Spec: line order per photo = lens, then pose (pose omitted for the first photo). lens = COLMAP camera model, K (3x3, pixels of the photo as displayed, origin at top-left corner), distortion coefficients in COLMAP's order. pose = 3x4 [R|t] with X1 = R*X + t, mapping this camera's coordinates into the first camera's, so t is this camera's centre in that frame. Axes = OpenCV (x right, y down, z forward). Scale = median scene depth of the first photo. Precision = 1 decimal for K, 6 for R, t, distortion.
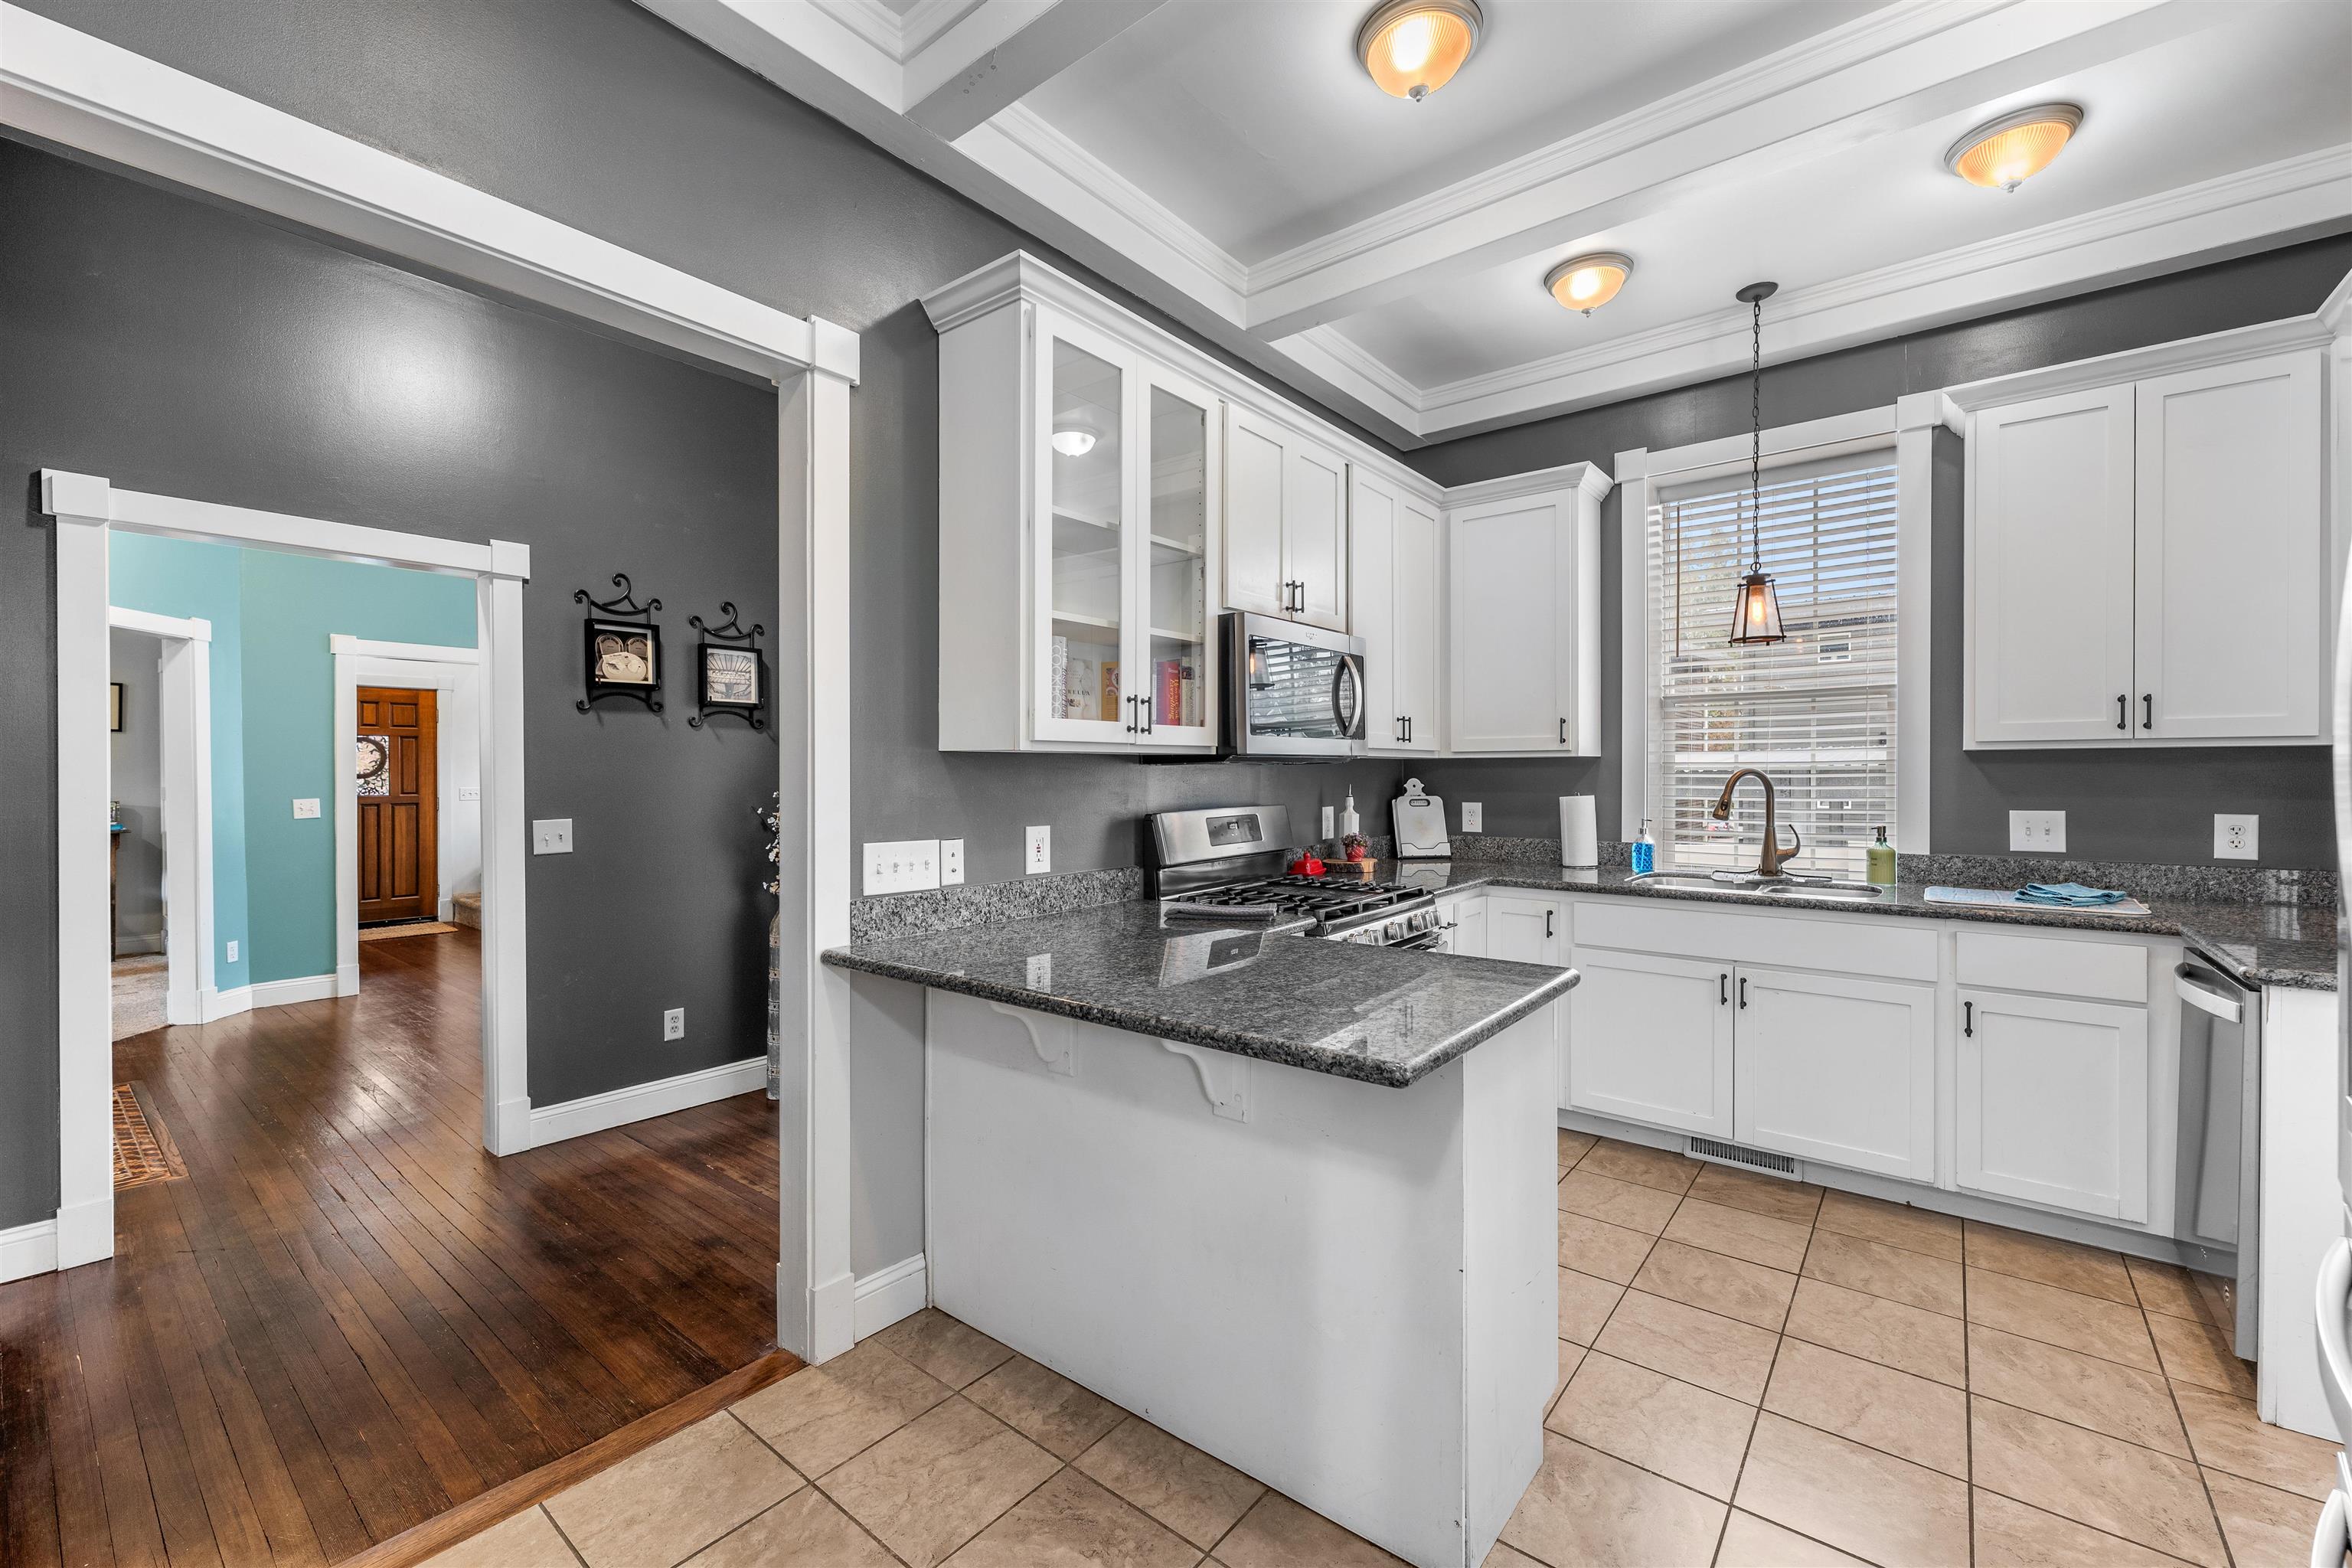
lens RADIAL K [[967.2, 0, 1171.6], [0, 967.2, 776.4], [0, 0, 1]] dist [0.001772, 0.000008]
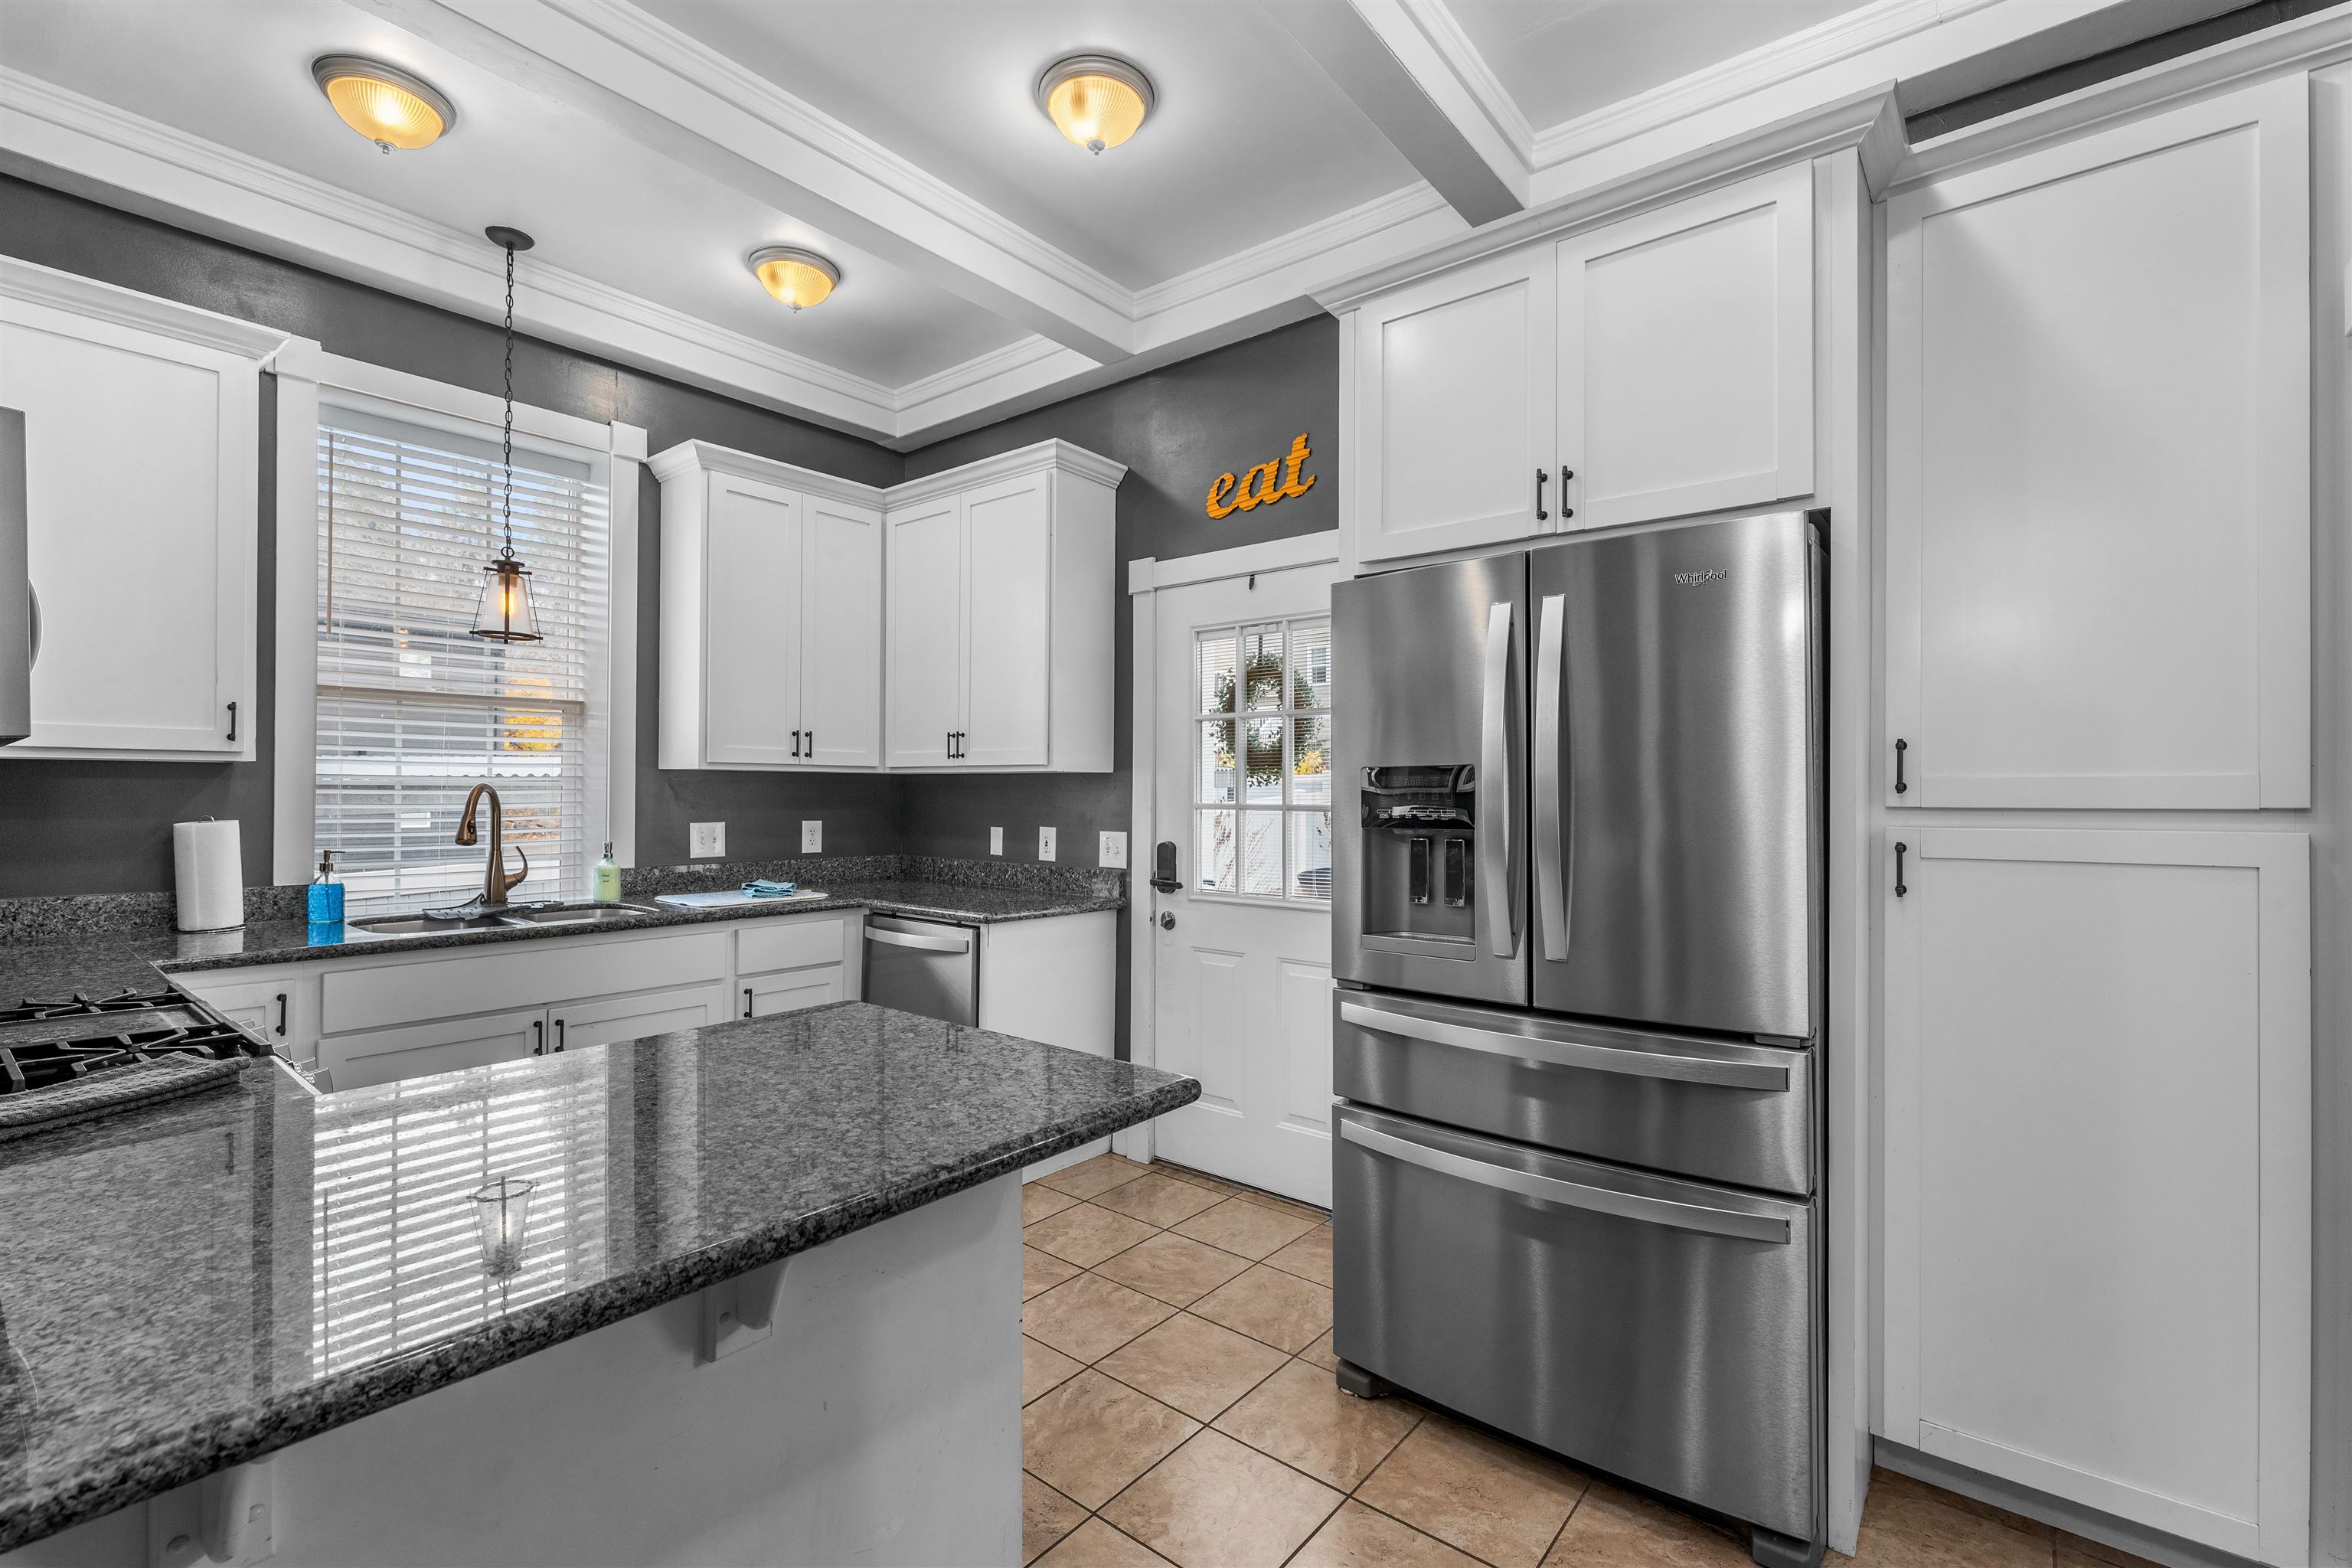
lens RADIAL K [[1025.2, 0, 1180.1], [0, 1025.2, 788.8], [0, 0, 1]] dist [0.001040, 0.000037]
pose [[-0.000033, 0.007448, 0.999972, -0.346813], [0.000231, 0.999972, -0.007448, 0.003897], [-1.000000, 0.000231, -0.000035, 0.428051]]
